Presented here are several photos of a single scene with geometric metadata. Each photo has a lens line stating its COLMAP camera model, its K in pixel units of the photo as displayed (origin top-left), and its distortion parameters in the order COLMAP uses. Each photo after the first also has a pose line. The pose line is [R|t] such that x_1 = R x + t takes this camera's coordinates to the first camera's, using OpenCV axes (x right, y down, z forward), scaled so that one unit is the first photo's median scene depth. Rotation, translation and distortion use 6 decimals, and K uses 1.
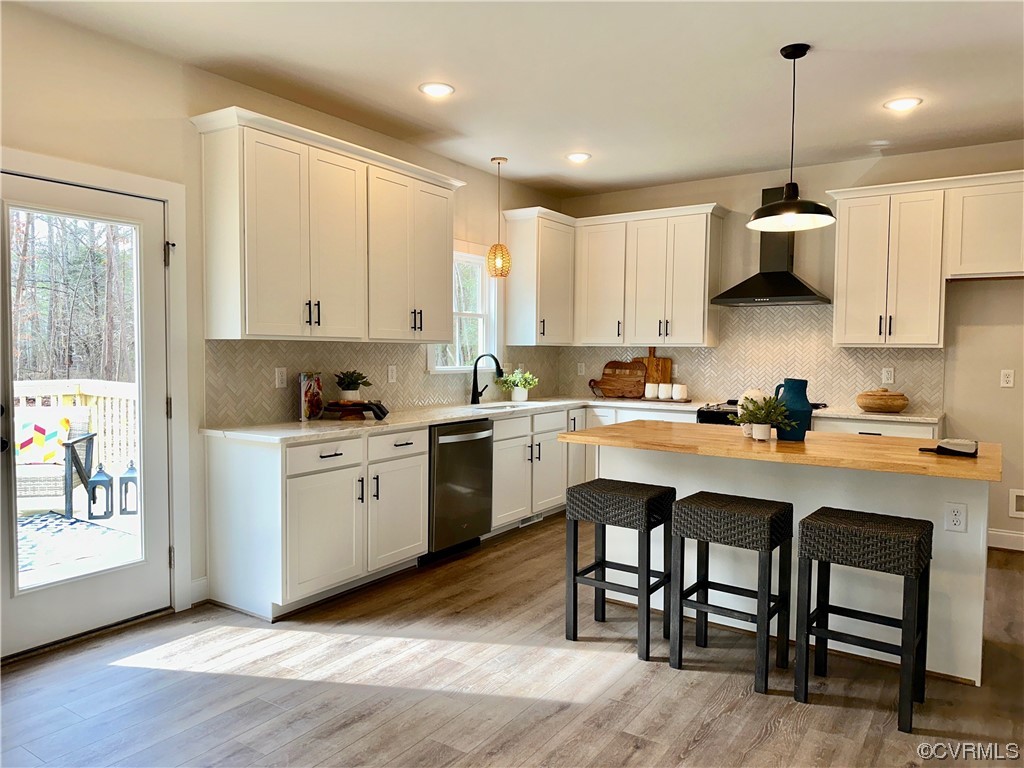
lens RADIAL K [[720.4, 0, 510.6], [0, 720.4, 381.6], [0, 0, 1]] dist [0.062986, -0.093893]
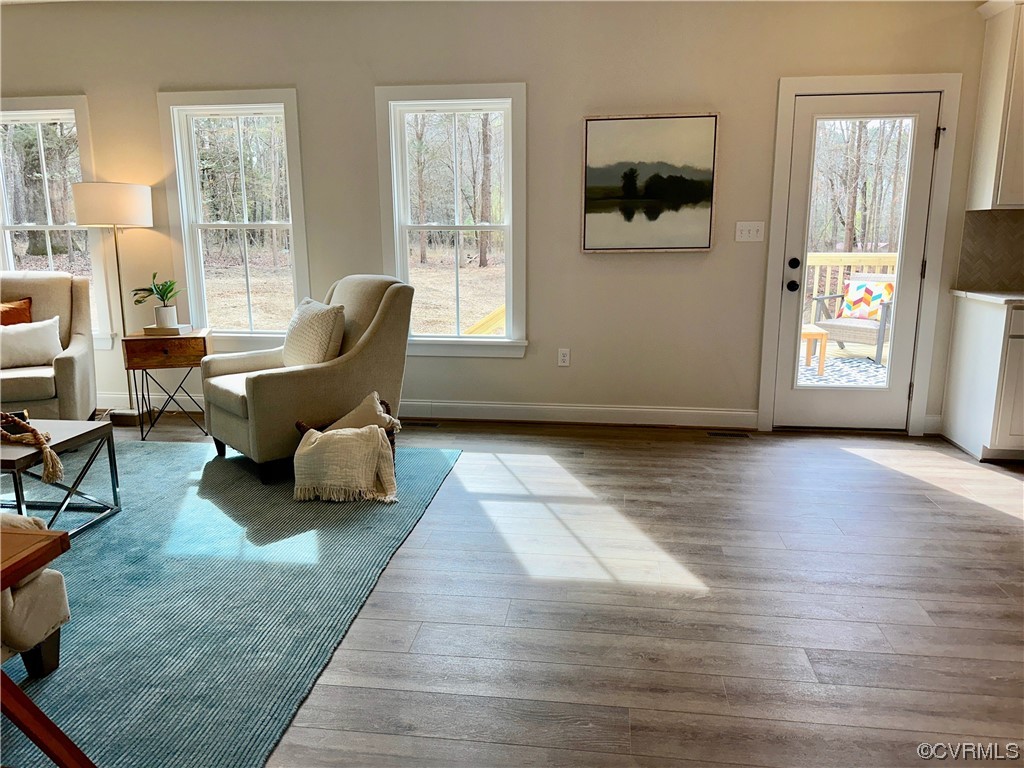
lens RADIAL K [[720.4, 0, 510.6], [0, 720.4, 381.6], [0, 0, 1]] dist [0.062986, -0.093893]
pose [[0.435654, 0.173229, -0.883288, 0.231950], [-0.032891, 0.983715, 0.176702, 0.019601], [0.899513, -0.047929, 0.434257, -0.108157]]
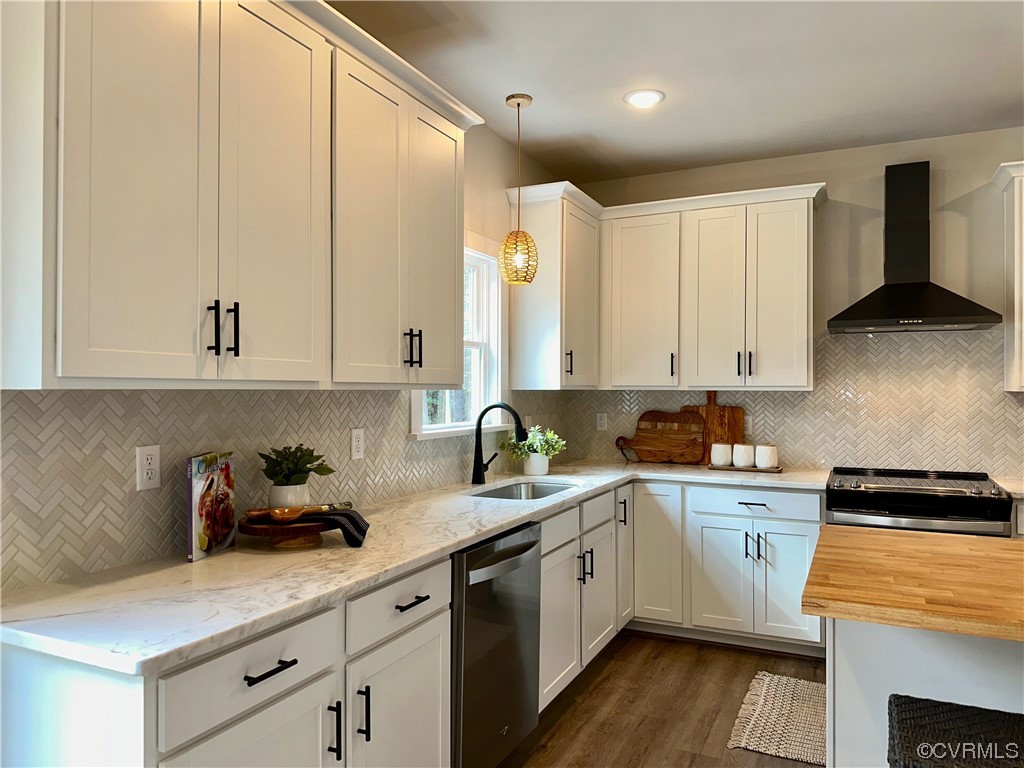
lens RADIAL K [[729.4, 0, 511.9], [0, 729.4, 378.9], [0, 0, 1]] dist [0.062964, -0.150060]
pose [[0.989064, -0.002671, 0.147461, -0.122737], [0.010776, 0.998473, -0.054189, -0.027734], [-0.147091, 0.055185, 0.987582, 0.394459]]
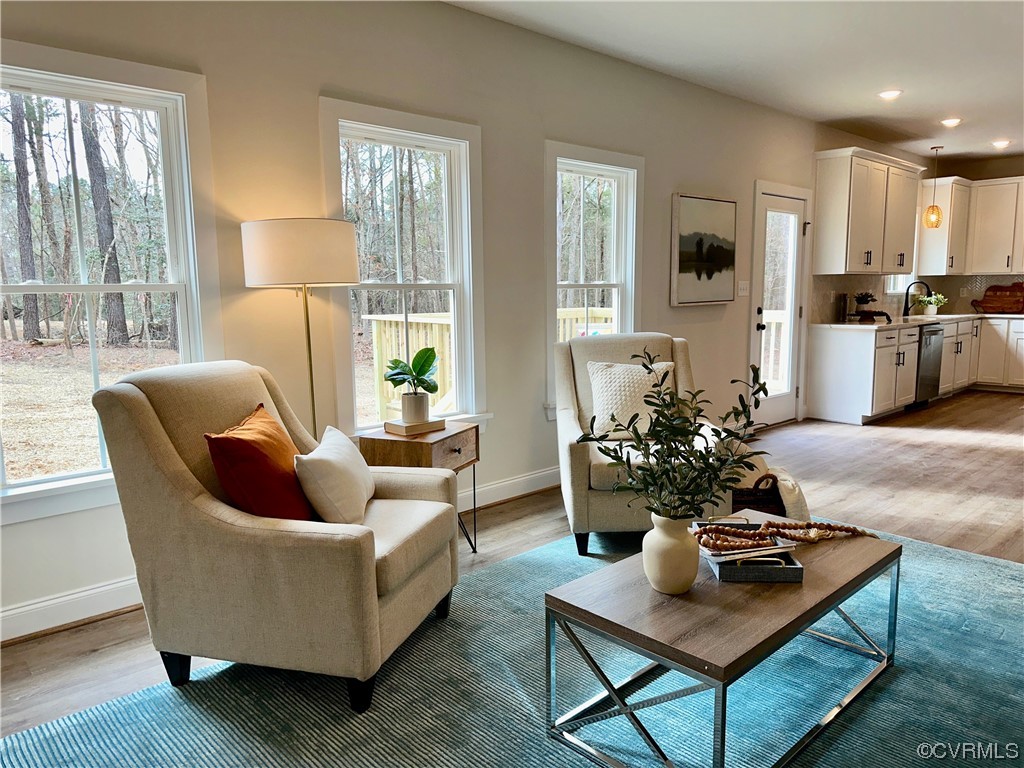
lens RADIAL K [[728.9, 0, 512.4], [0, 728.9, 397.2], [0, 0, 1]] dist [0.005230, -0.001755]
pose [[0.972395, 0.013329, -0.232958, -0.521899], [0.010871, 0.994695, 0.102290, 0.037145], [0.233086, -0.101999, 0.967092, -0.703317]]
